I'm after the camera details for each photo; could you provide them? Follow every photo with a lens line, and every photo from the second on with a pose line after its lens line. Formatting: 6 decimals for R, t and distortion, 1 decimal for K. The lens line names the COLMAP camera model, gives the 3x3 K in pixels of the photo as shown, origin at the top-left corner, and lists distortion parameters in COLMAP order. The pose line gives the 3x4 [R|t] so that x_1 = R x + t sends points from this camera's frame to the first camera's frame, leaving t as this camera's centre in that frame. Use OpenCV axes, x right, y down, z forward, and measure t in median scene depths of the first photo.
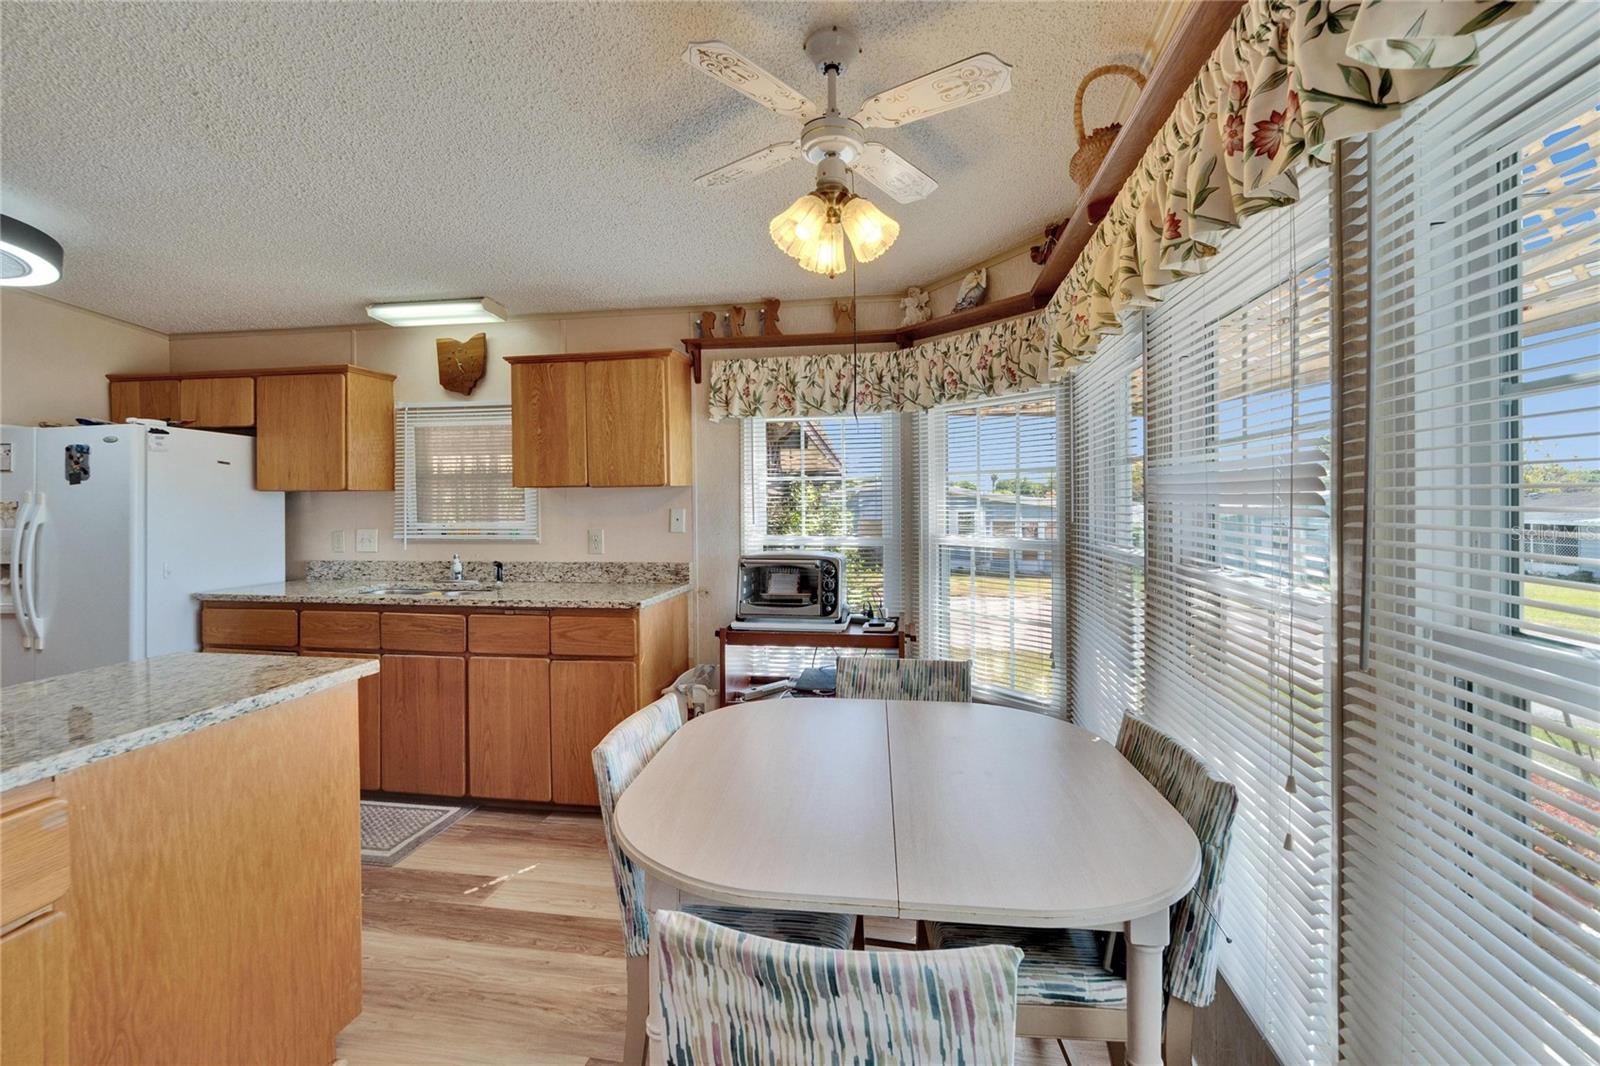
lens RADIAL K [[711.8, 0, 789.9], [0, 711.8, 504.7], [0, 0, 1]] dist [-0.004270, -0.000345]
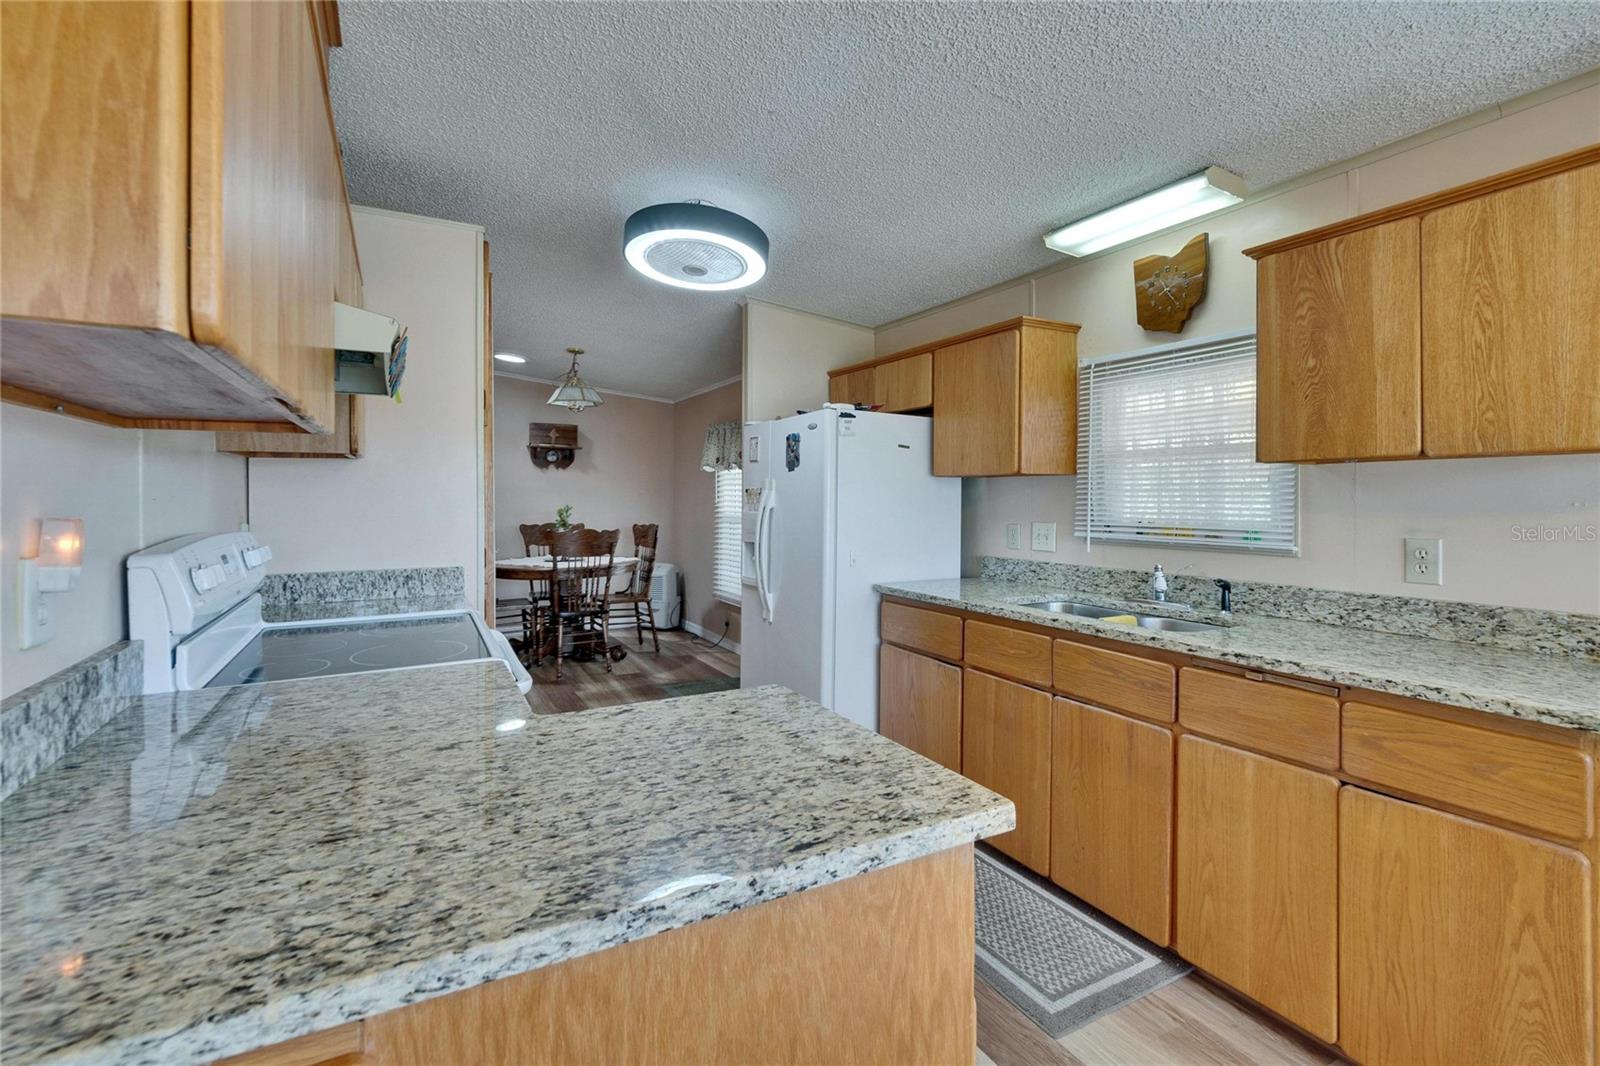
lens RADIAL K [[711.8, 0, 789.9], [0, 711.8, 504.7], [0, 0, 1]] dist [-0.004270, -0.000345]
pose [[0.619489, 0.015102, -0.784860, -0.162836], [-0.009456, 0.999886, 0.011775, 0.008060], [0.784949, 0.000127, 0.619561, 0.317687]]
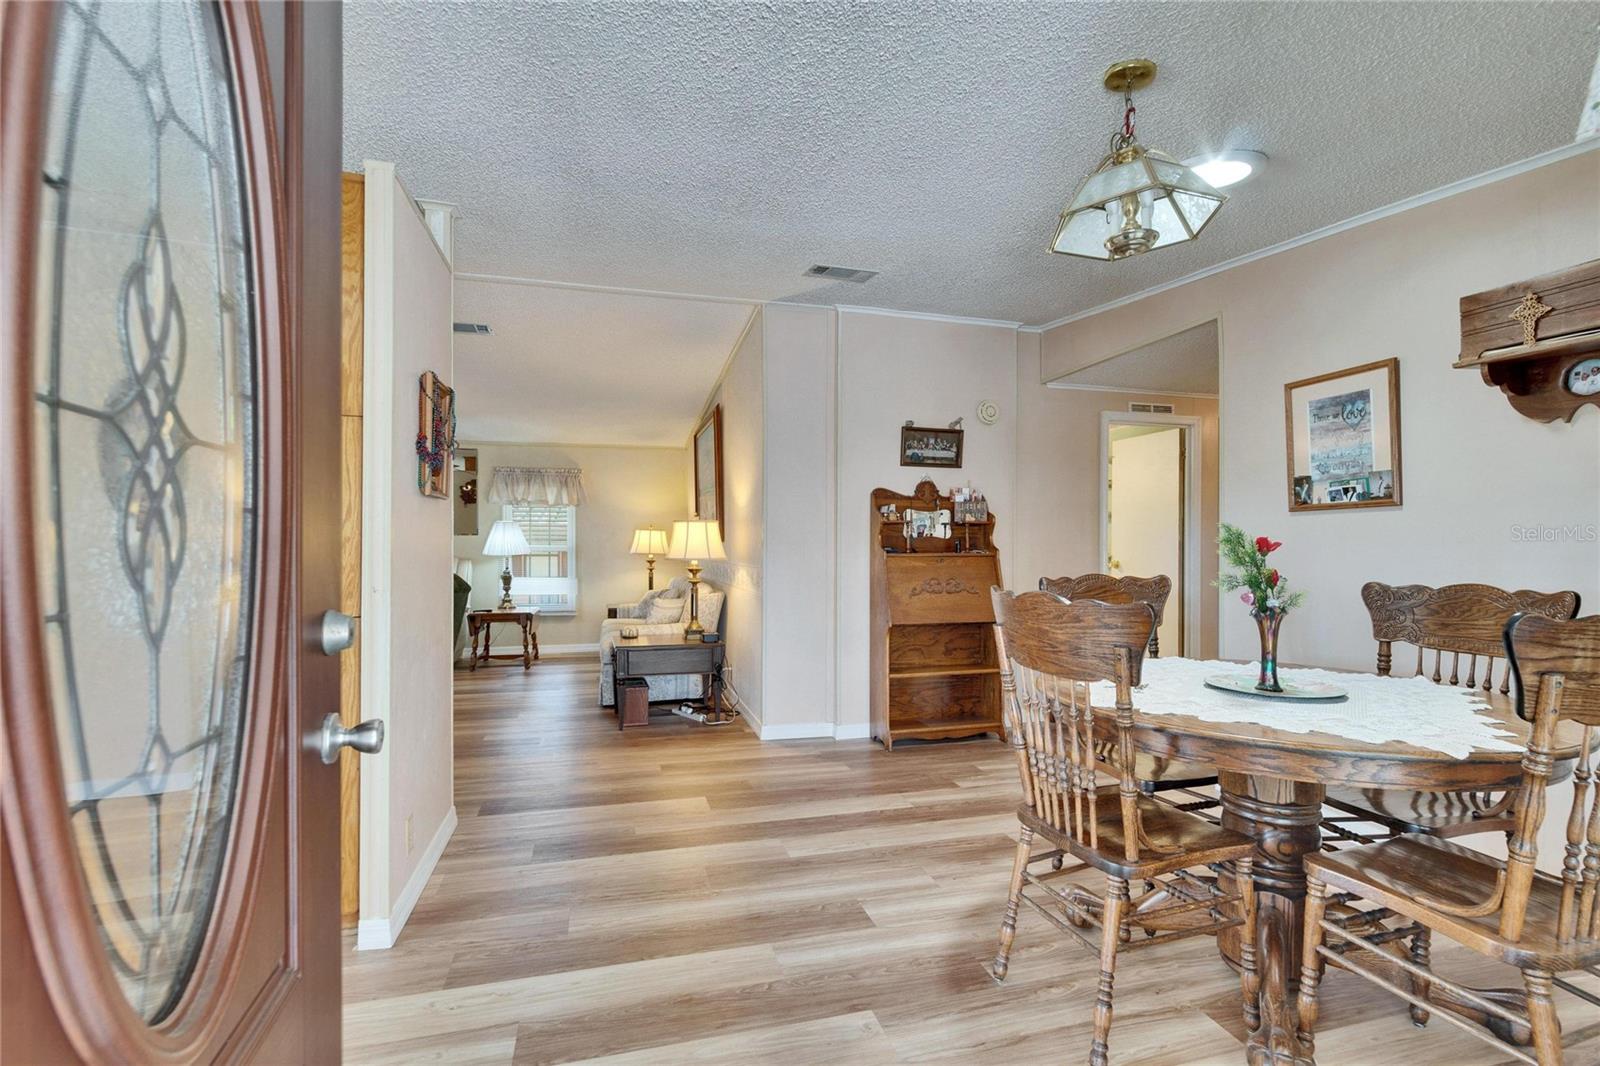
lens RADIAL K [[718.7, 0, 794.2], [0, 718.7, 547.0], [0, 0, 1]] dist [-0.000363, 0.000125]
pose [[-0.907043, 0.007483, -0.420970, -1.274362], [0.003458, 0.999941, 0.010323, 0.044002], [0.421023, 0.007908, -0.907016, 1.350554]]
